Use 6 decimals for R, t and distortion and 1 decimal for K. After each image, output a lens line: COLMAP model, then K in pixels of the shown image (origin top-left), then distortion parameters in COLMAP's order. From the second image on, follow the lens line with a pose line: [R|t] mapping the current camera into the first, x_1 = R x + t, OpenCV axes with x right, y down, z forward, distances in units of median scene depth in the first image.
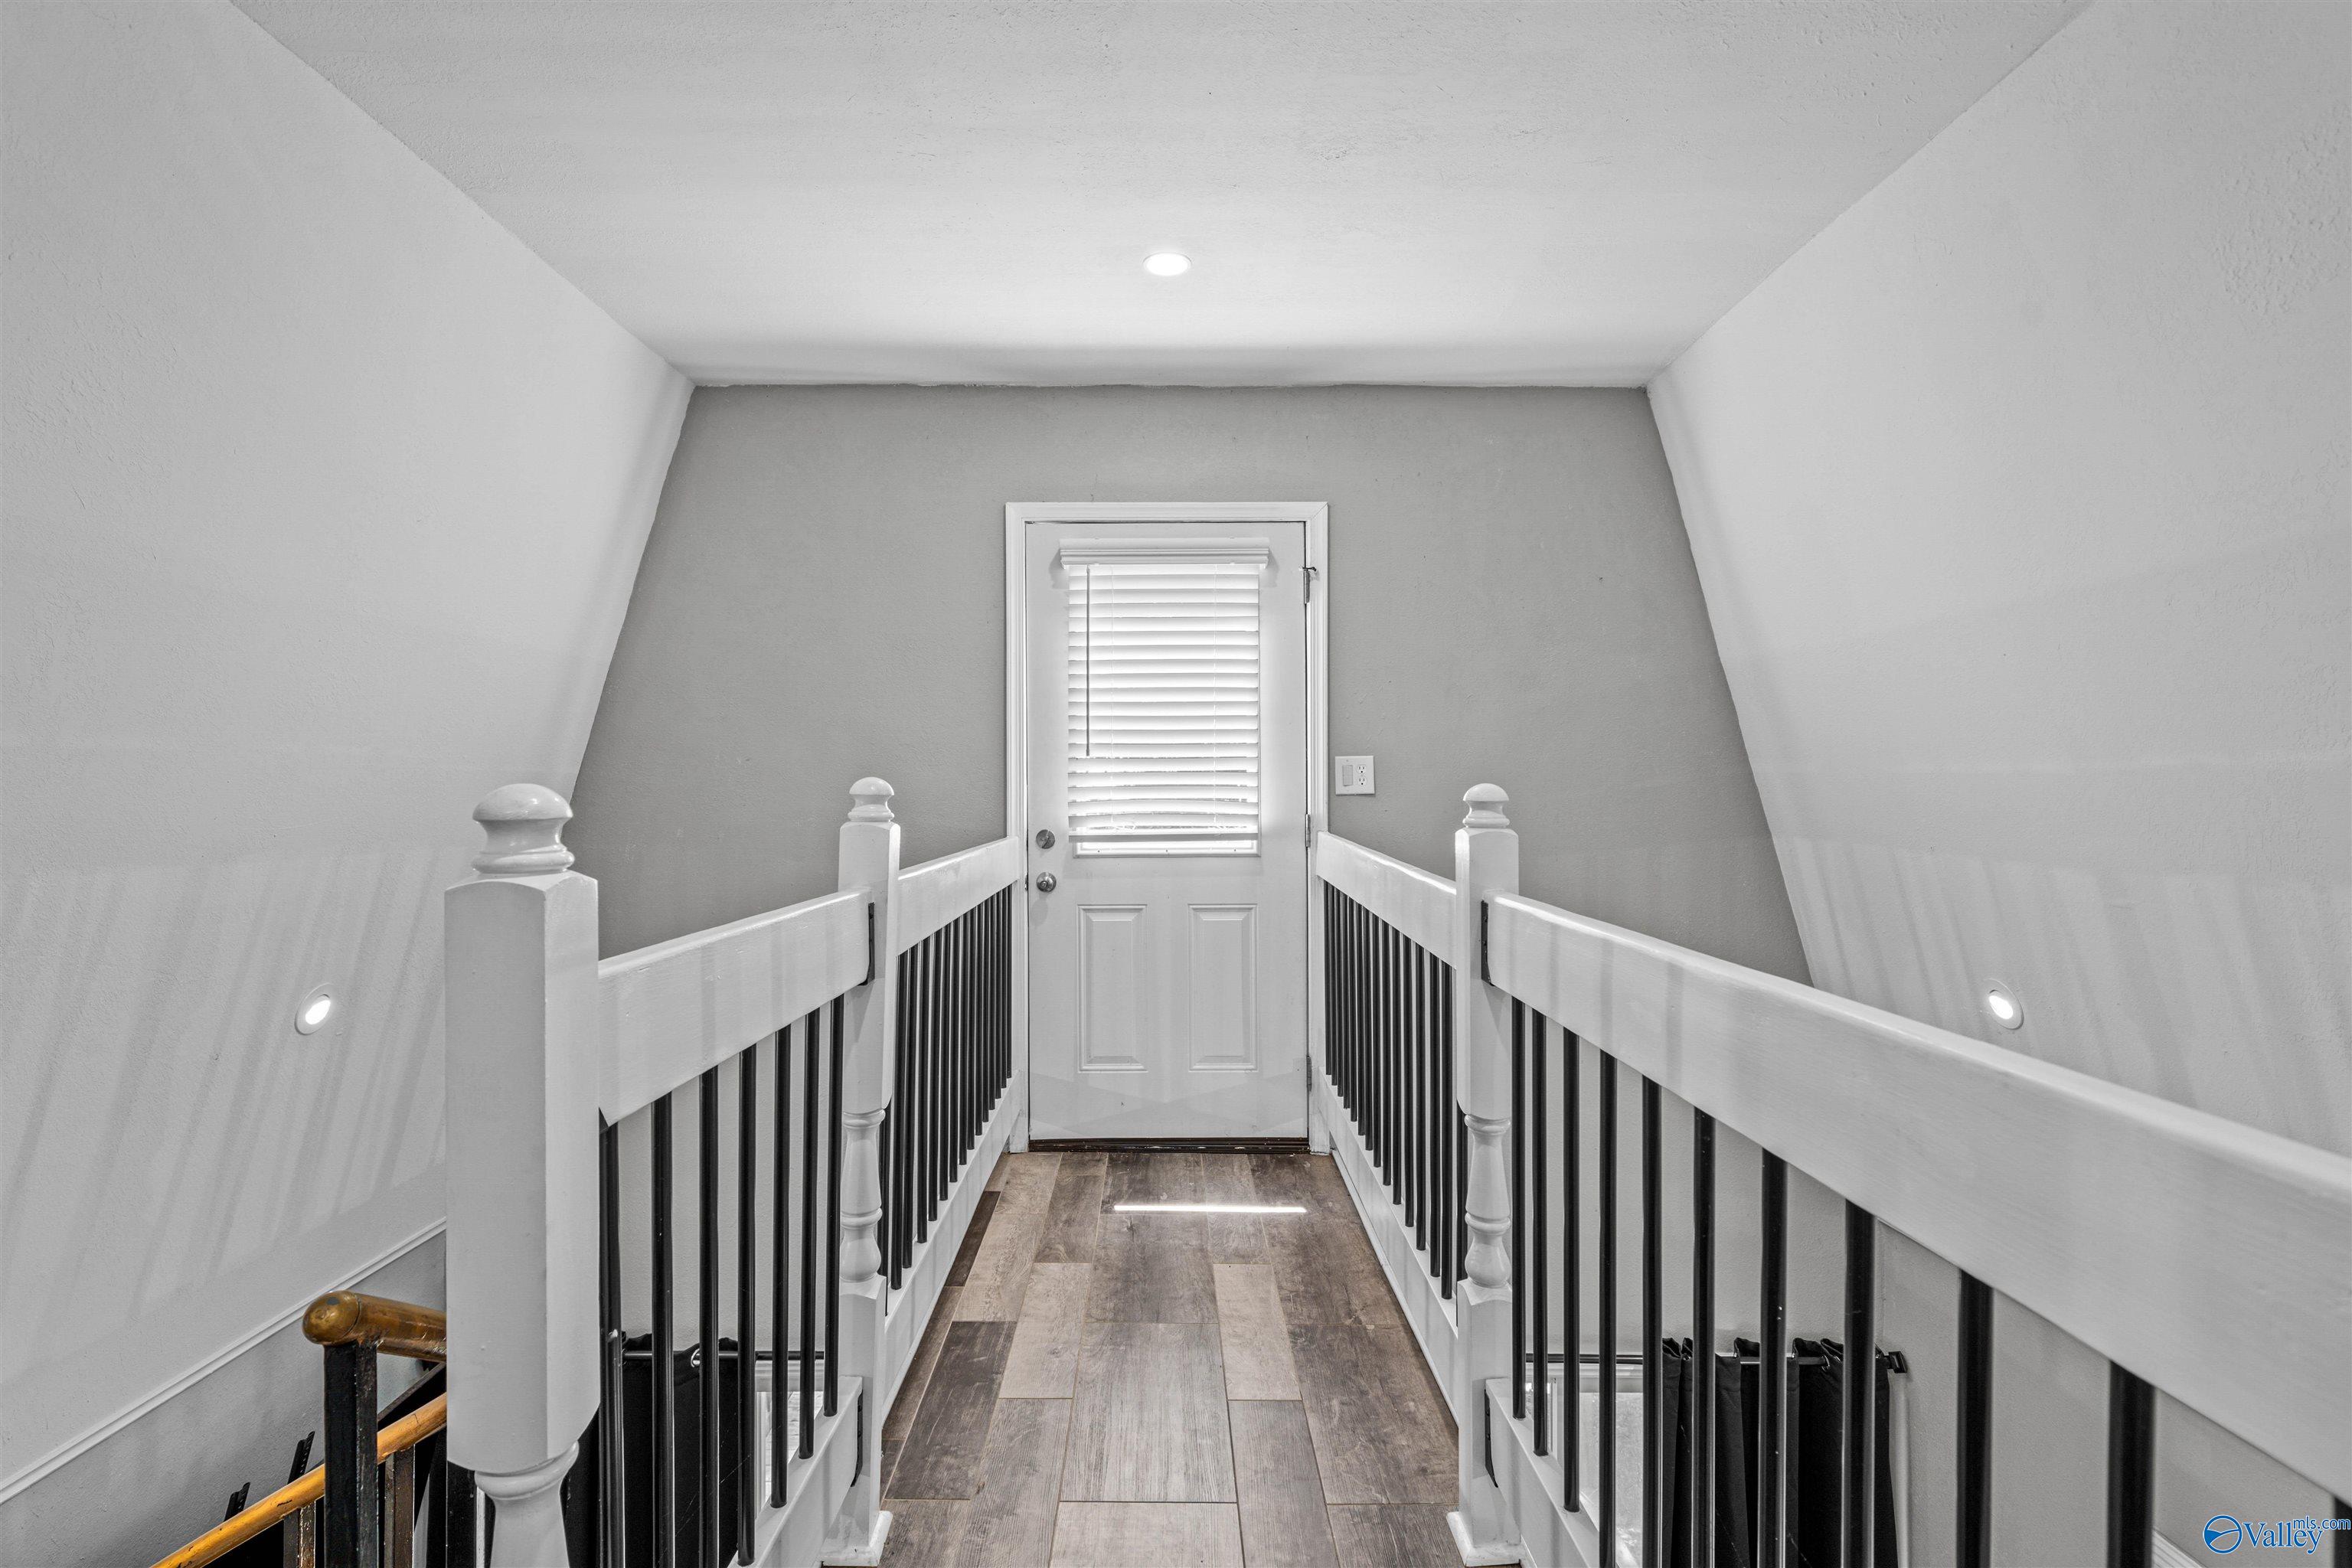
lens RADIAL K [[1097.6, 0, 1167.5], [0, 1097.6, 772.9], [0, 0, 1]] dist [0.001714, 0.000251]
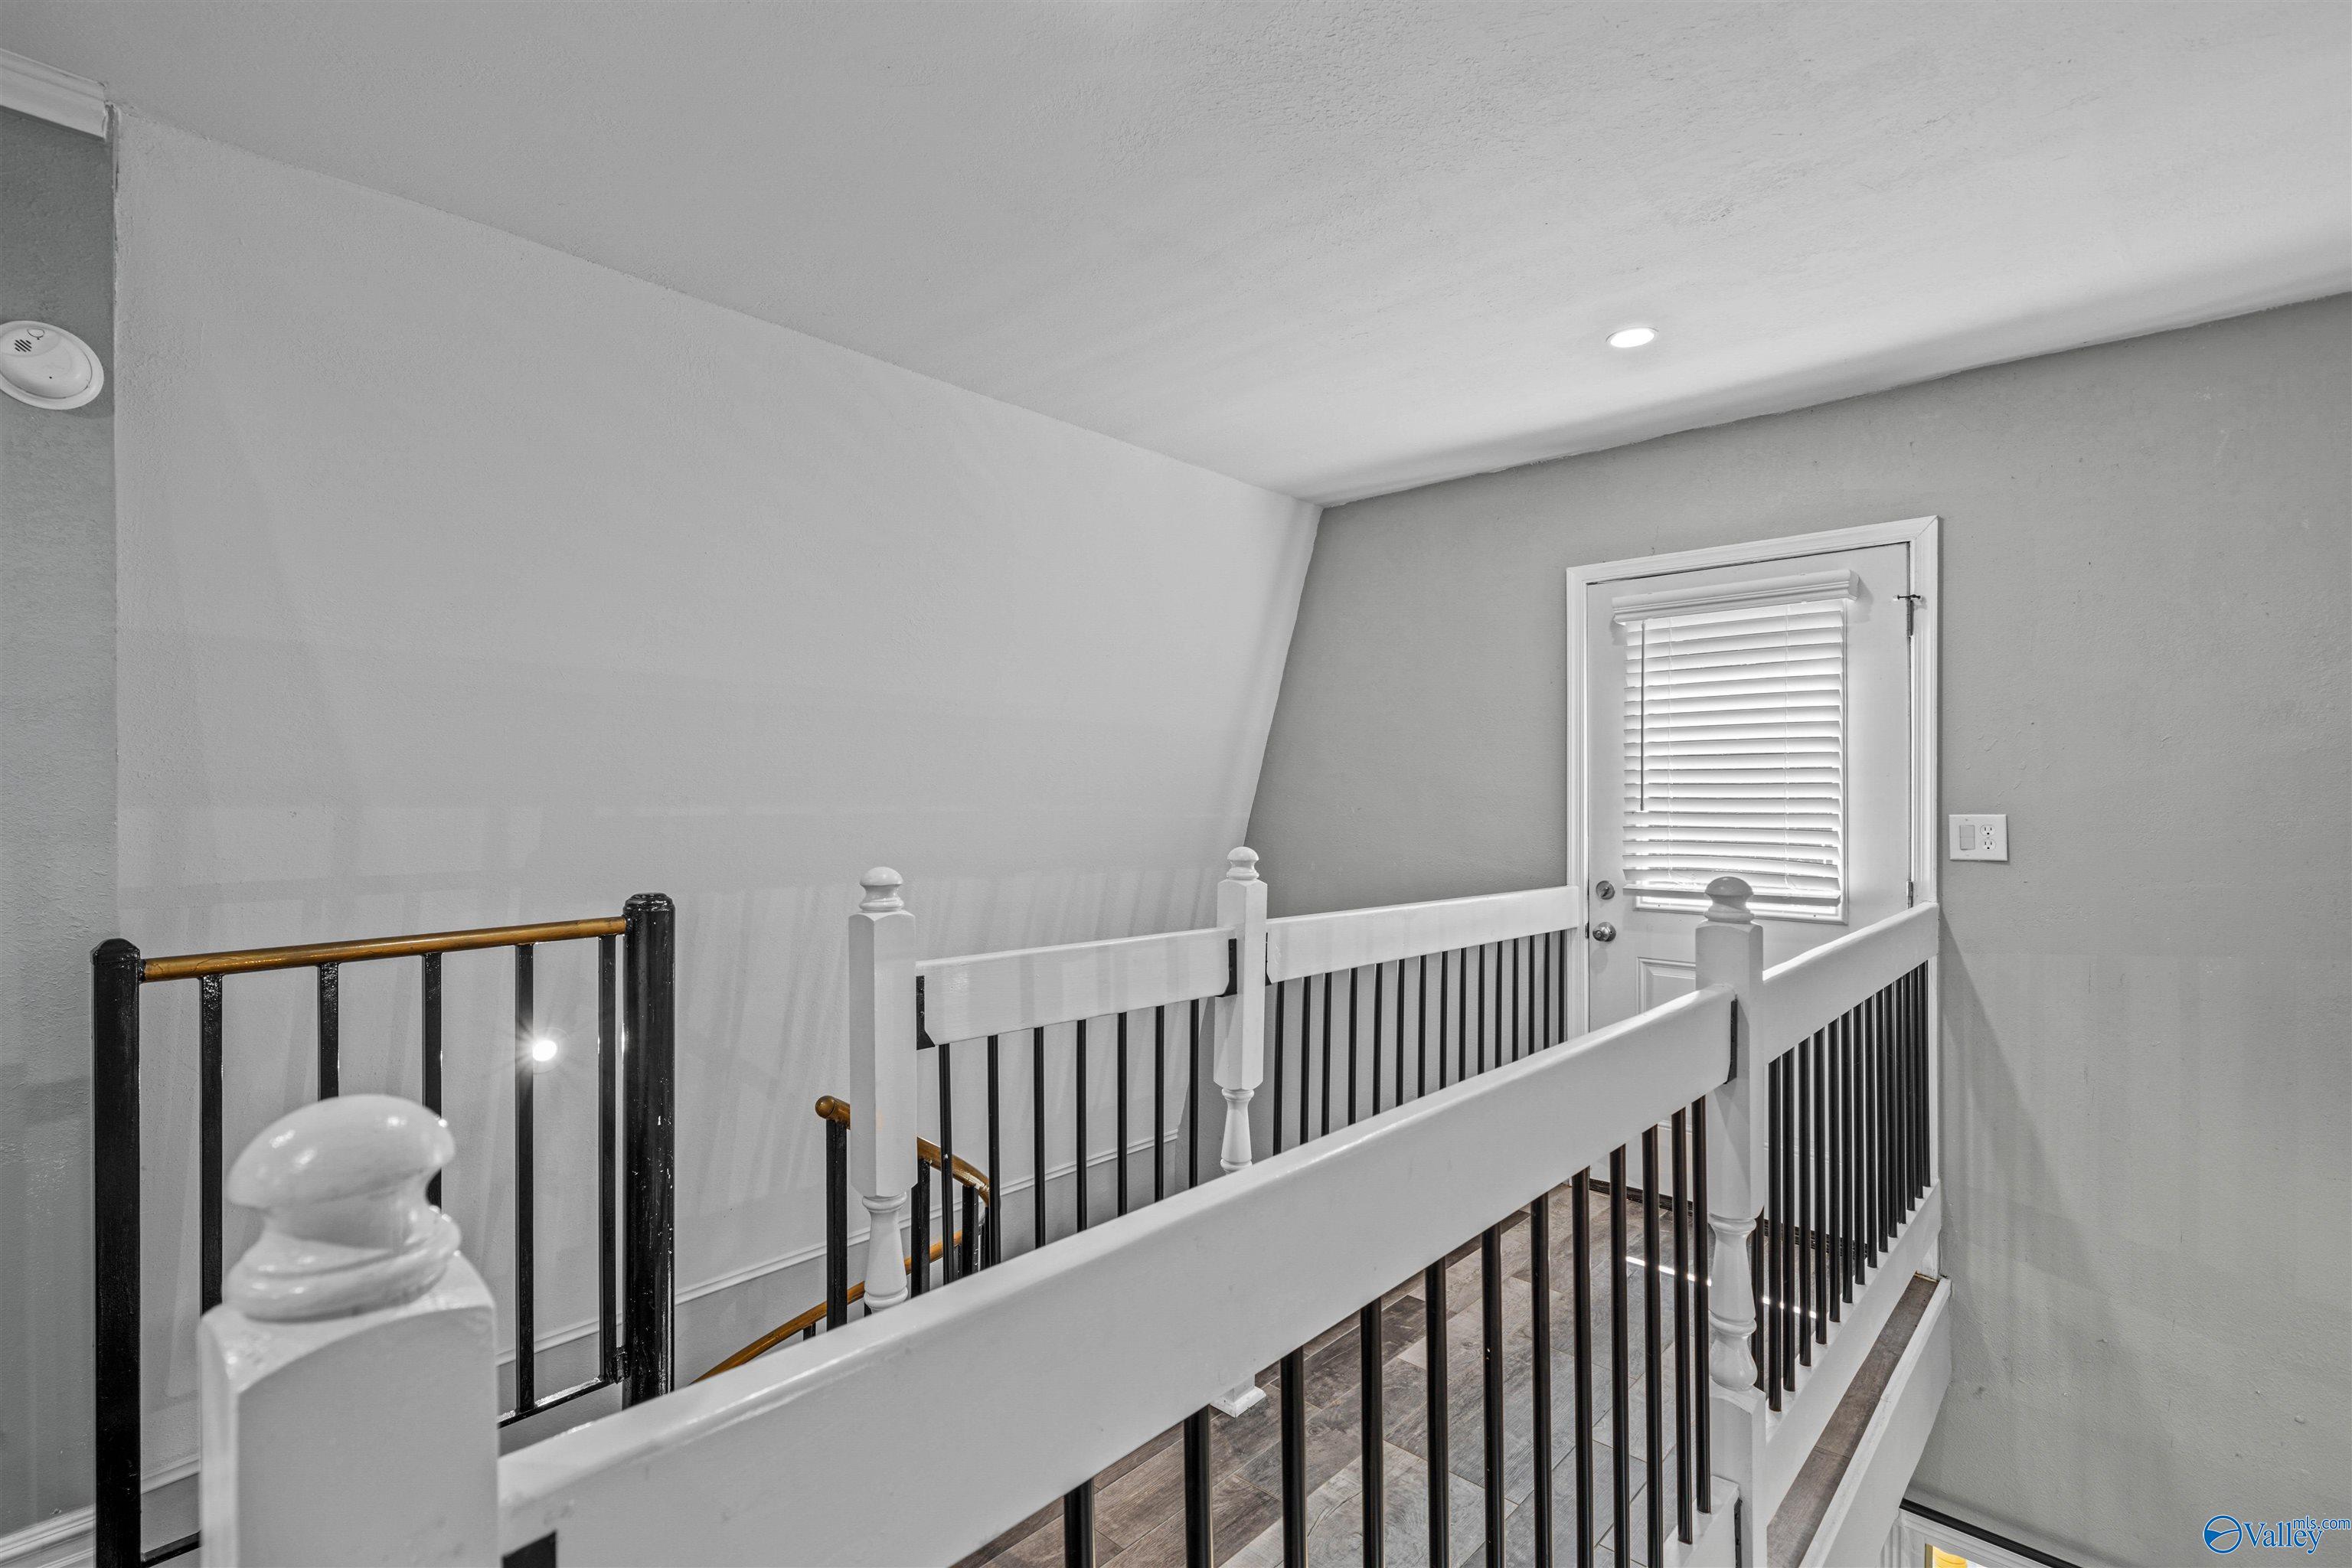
lens RADIAL K [[1096.4, 0, 1164.8], [0, 1096.4, 791.7], [0, 0, 1]] dist [0.001120, -0.000026]
pose [[0.727446, 0.002946, -0.686158, 0.294707], [-0.001861, 0.999996, 0.002320, -0.033523], [0.686162, -0.000411, 0.727449, -0.029500]]
